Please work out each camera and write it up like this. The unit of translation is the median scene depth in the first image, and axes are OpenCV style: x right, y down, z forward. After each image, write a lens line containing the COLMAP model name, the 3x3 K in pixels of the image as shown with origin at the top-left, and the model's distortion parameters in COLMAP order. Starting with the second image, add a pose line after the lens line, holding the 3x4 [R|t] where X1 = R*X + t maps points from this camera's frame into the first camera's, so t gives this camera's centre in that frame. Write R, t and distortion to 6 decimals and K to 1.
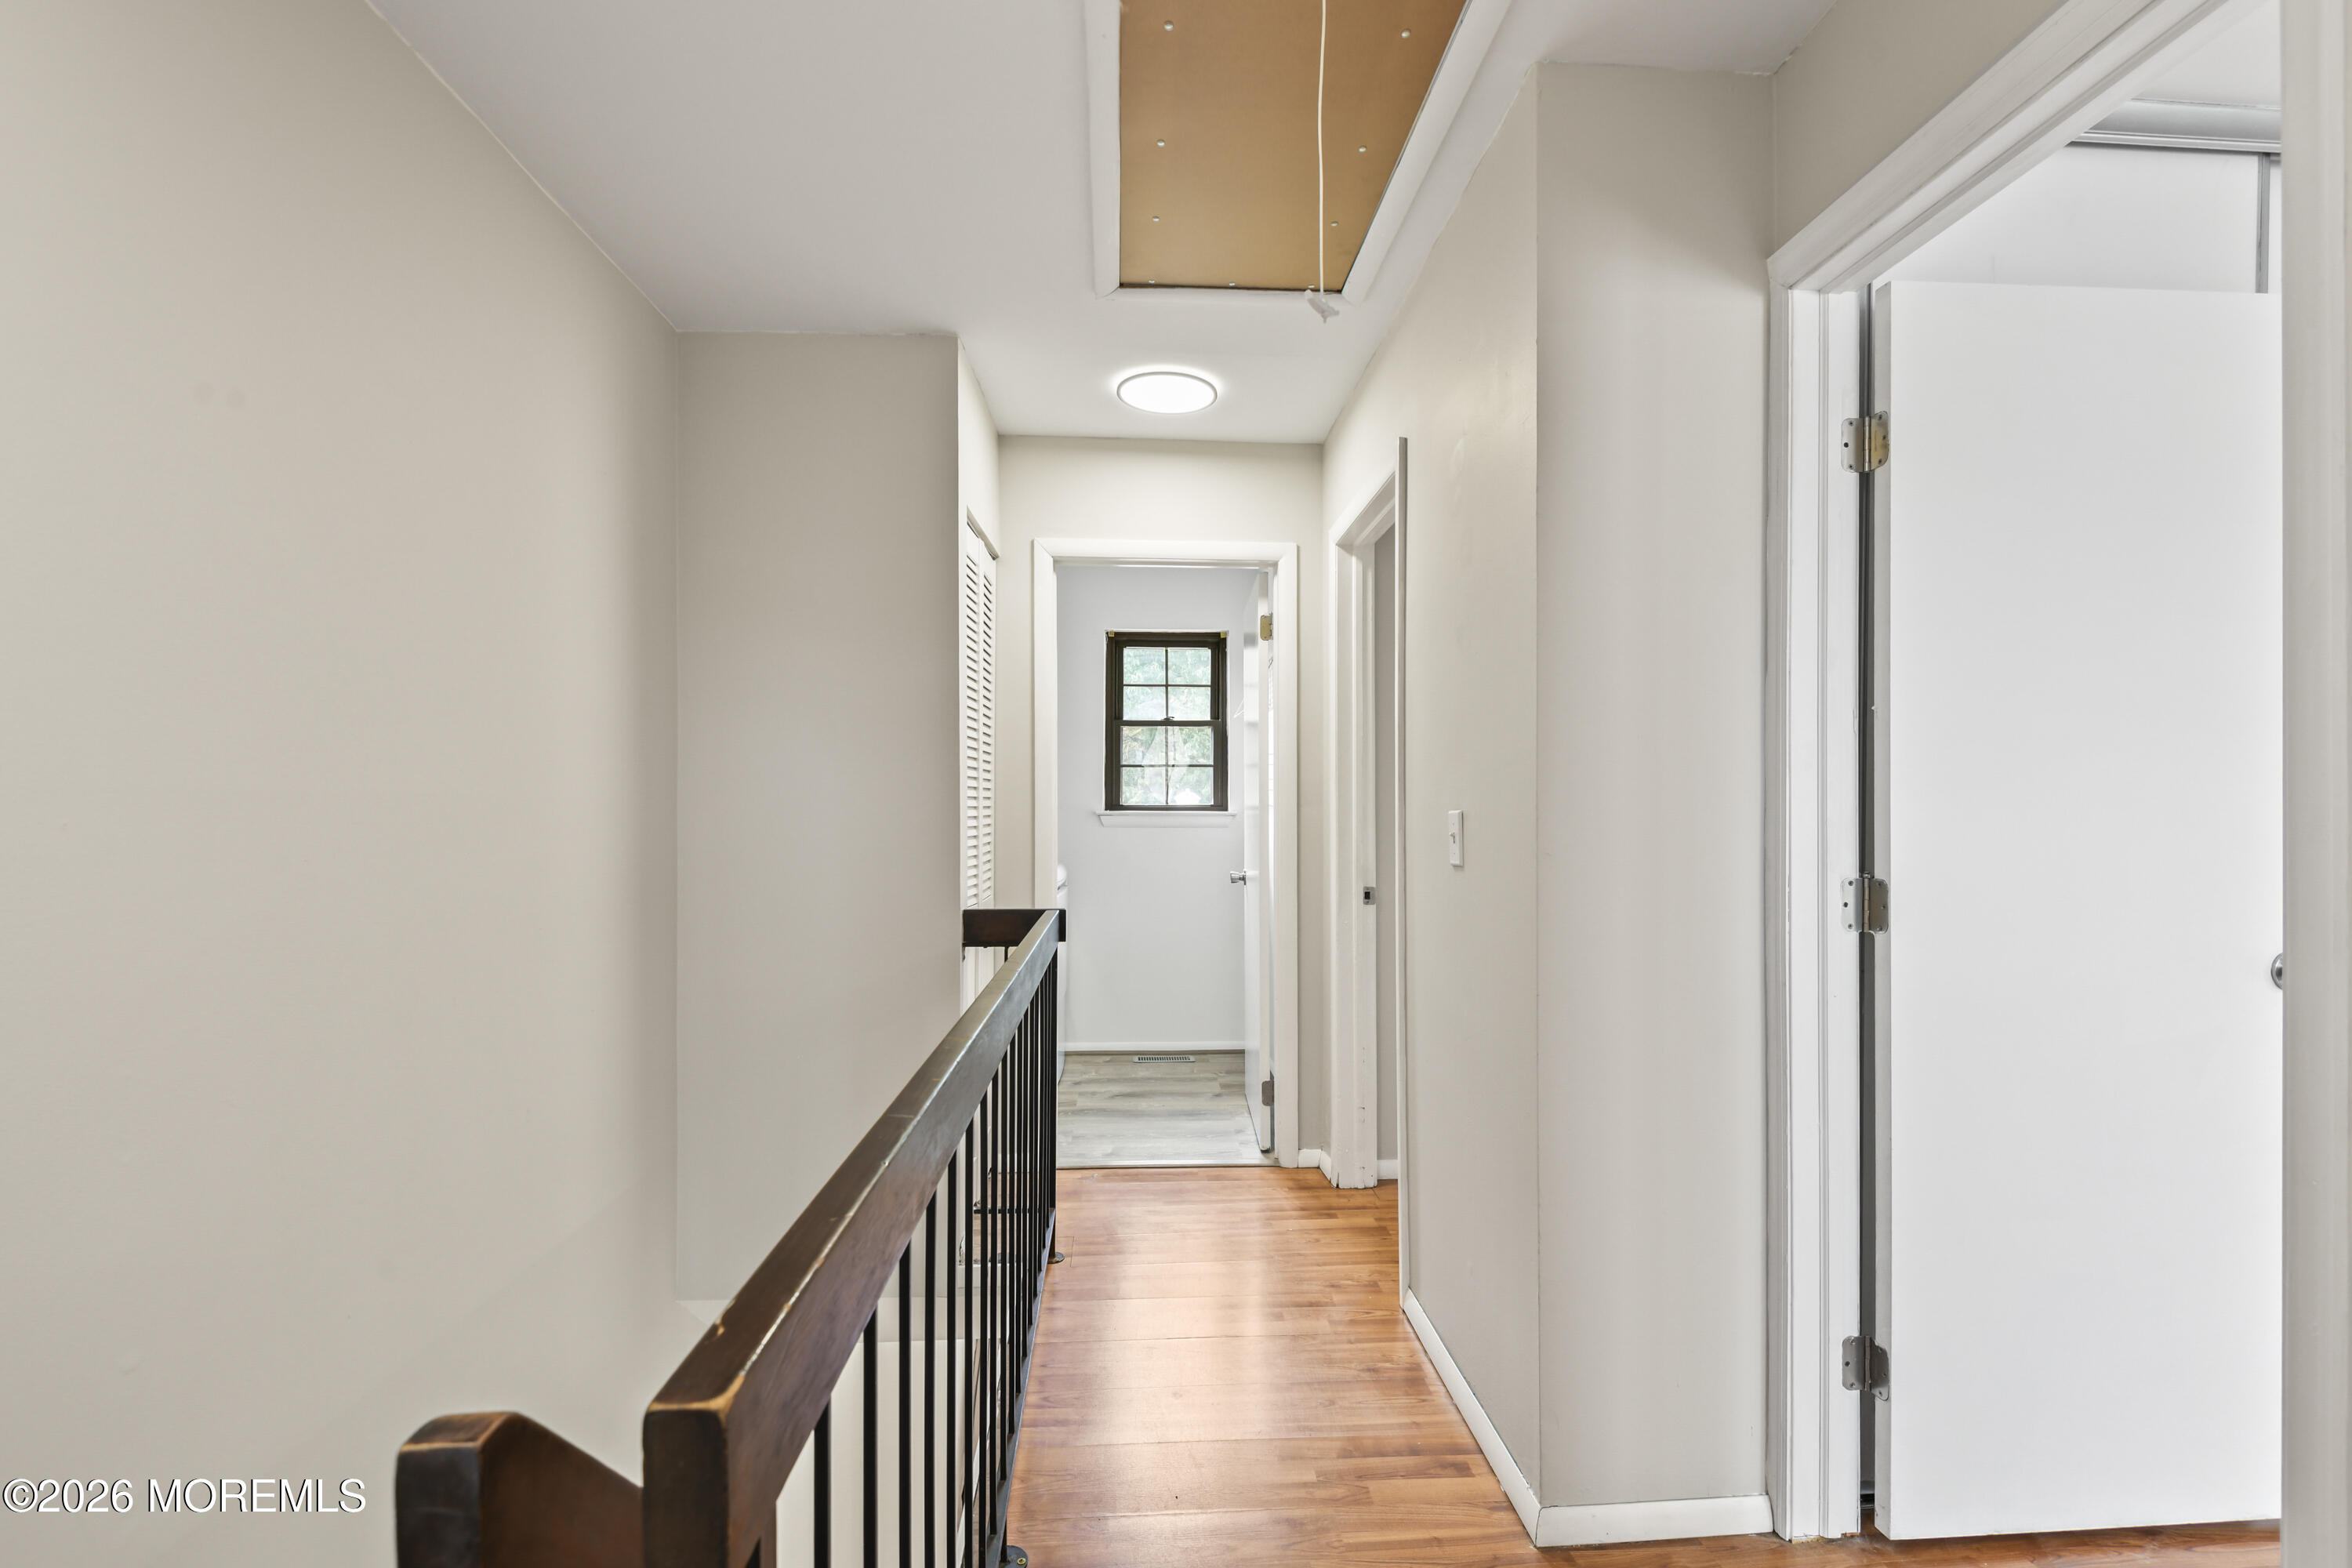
lens RADIAL K [[1113.6, 0, 1183.2], [0, 1113.6, 791.9], [0, 0, 1]] dist [0.020315, -0.001038]
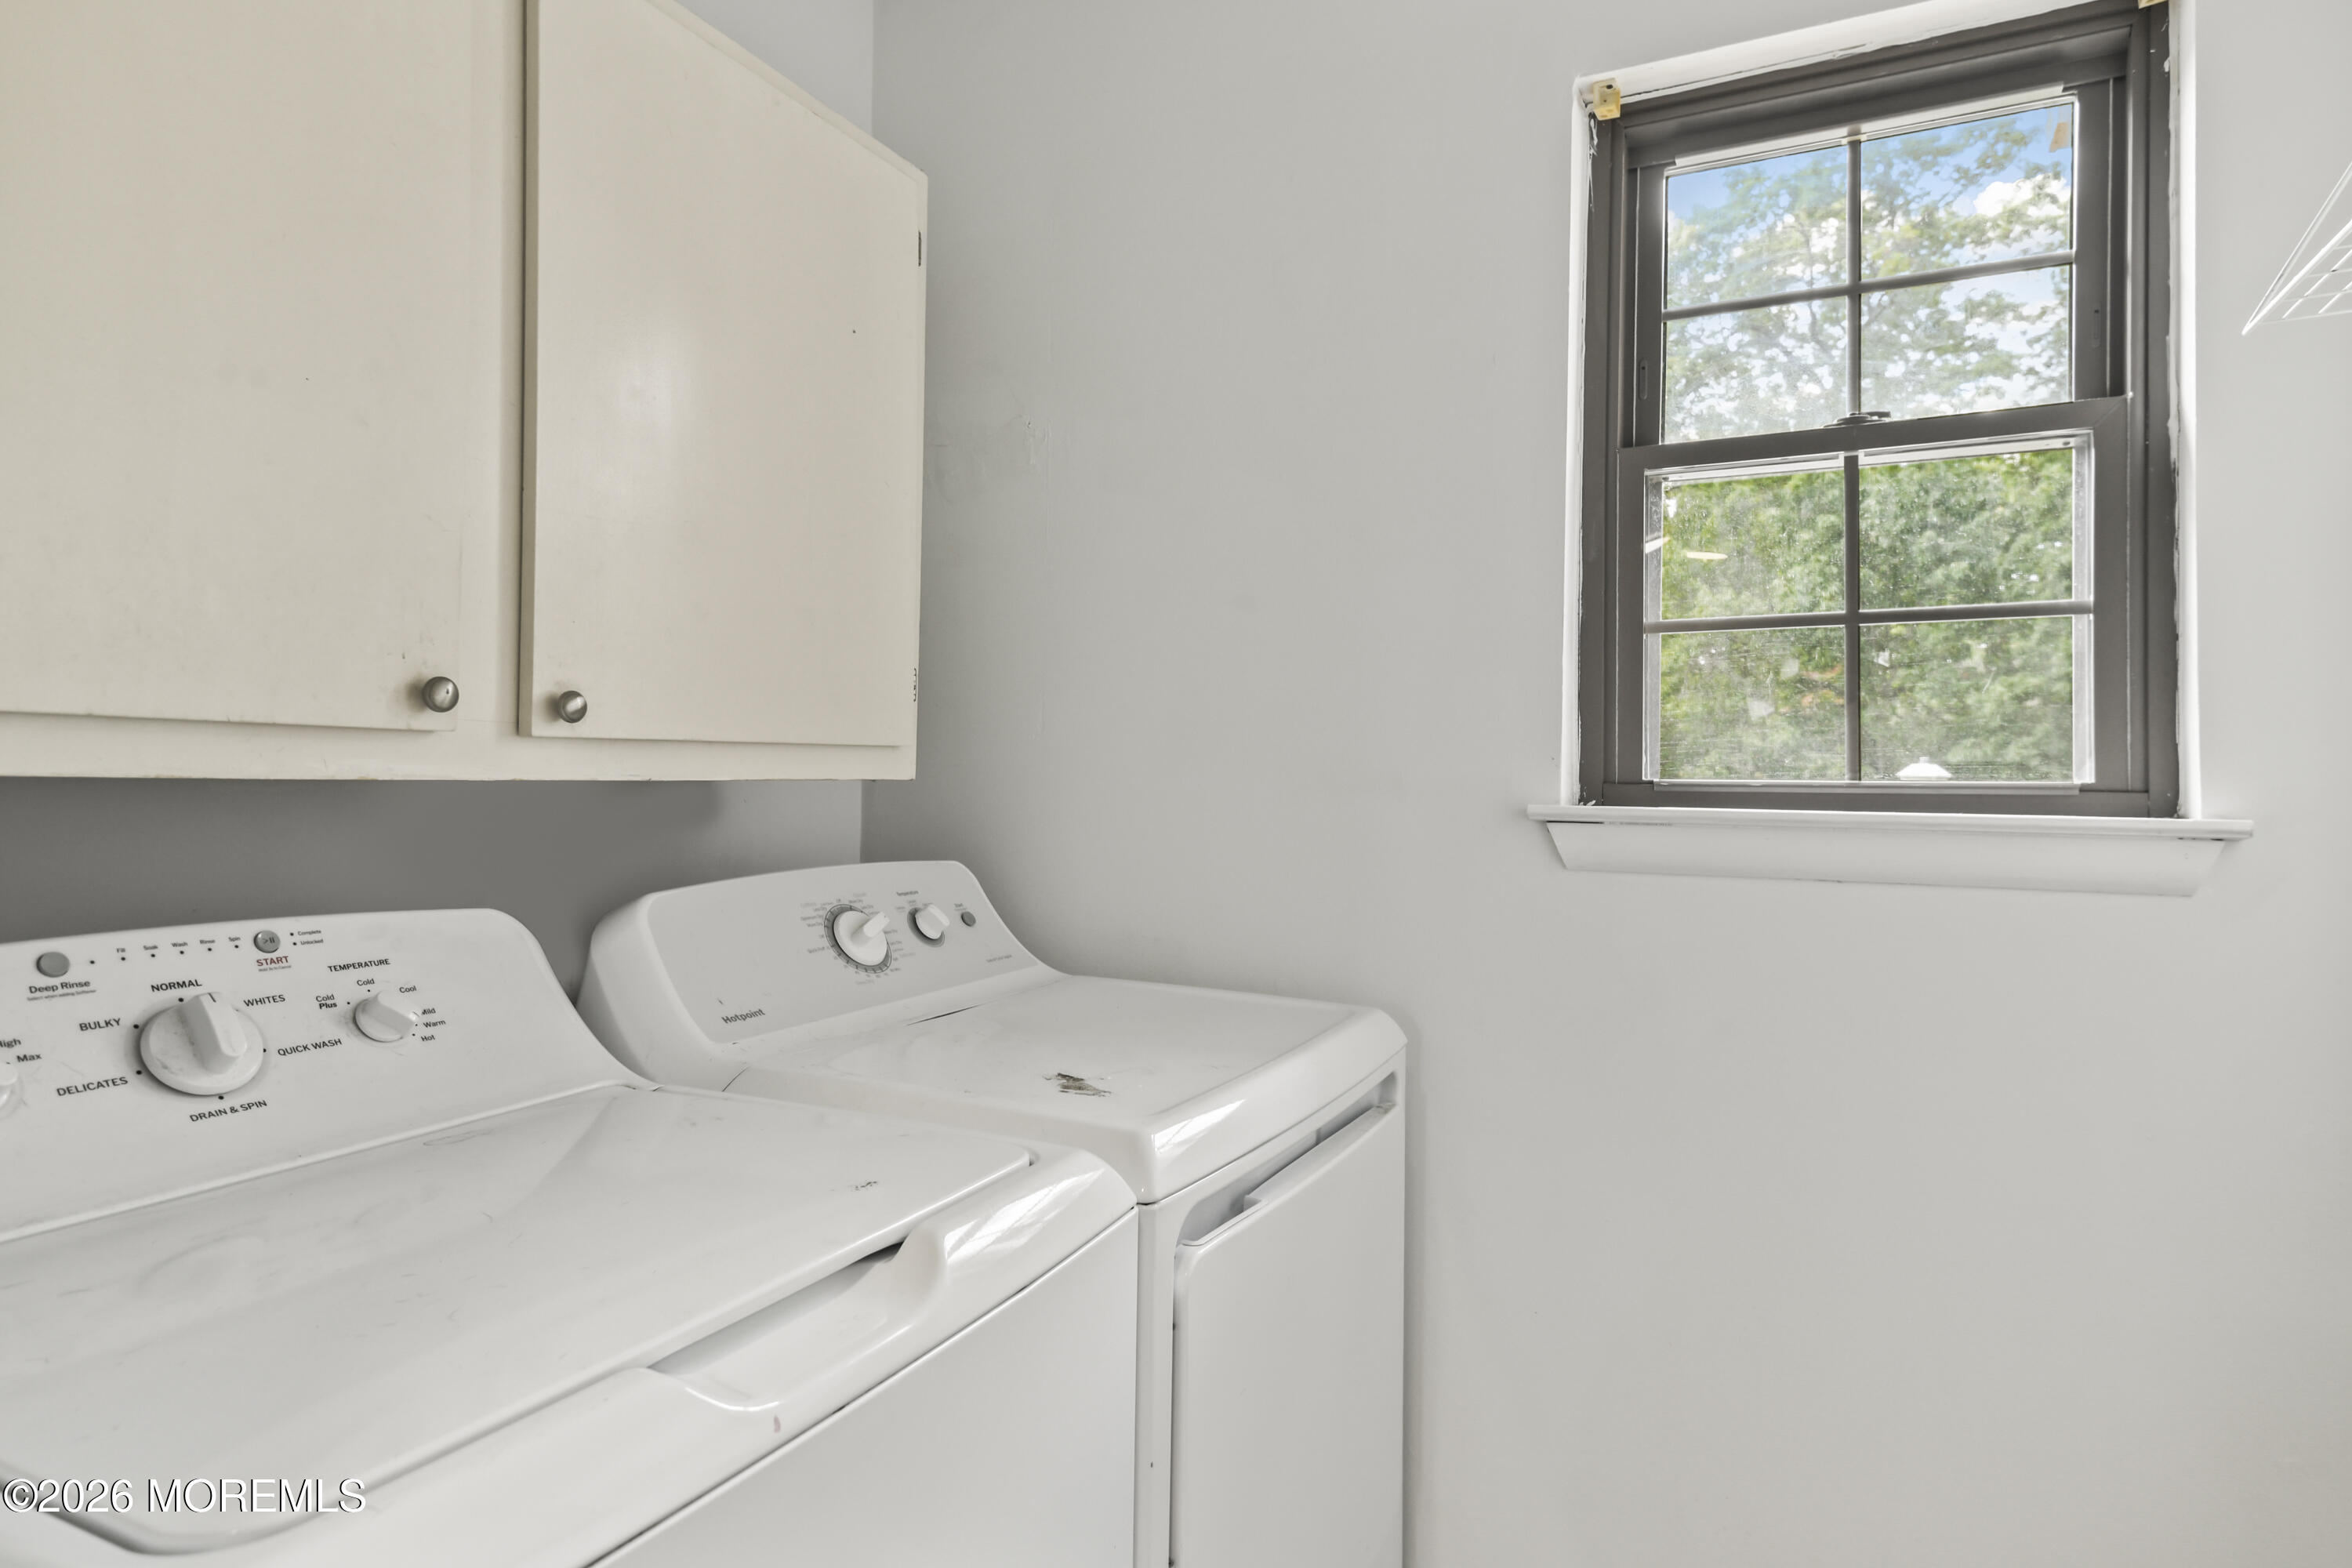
lens RADIAL K [[1313.6, 0, 1172.1], [0, 1313.6, 762.9], [0, 0, 1]] dist [-0.006565, -0.000357]
pose [[0.877877, 0.002970, -0.478877, -0.008187], [-0.006136, 0.999968, -0.005047, 0.009435], [0.478847, 0.007369, 0.877867, 0.687859]]
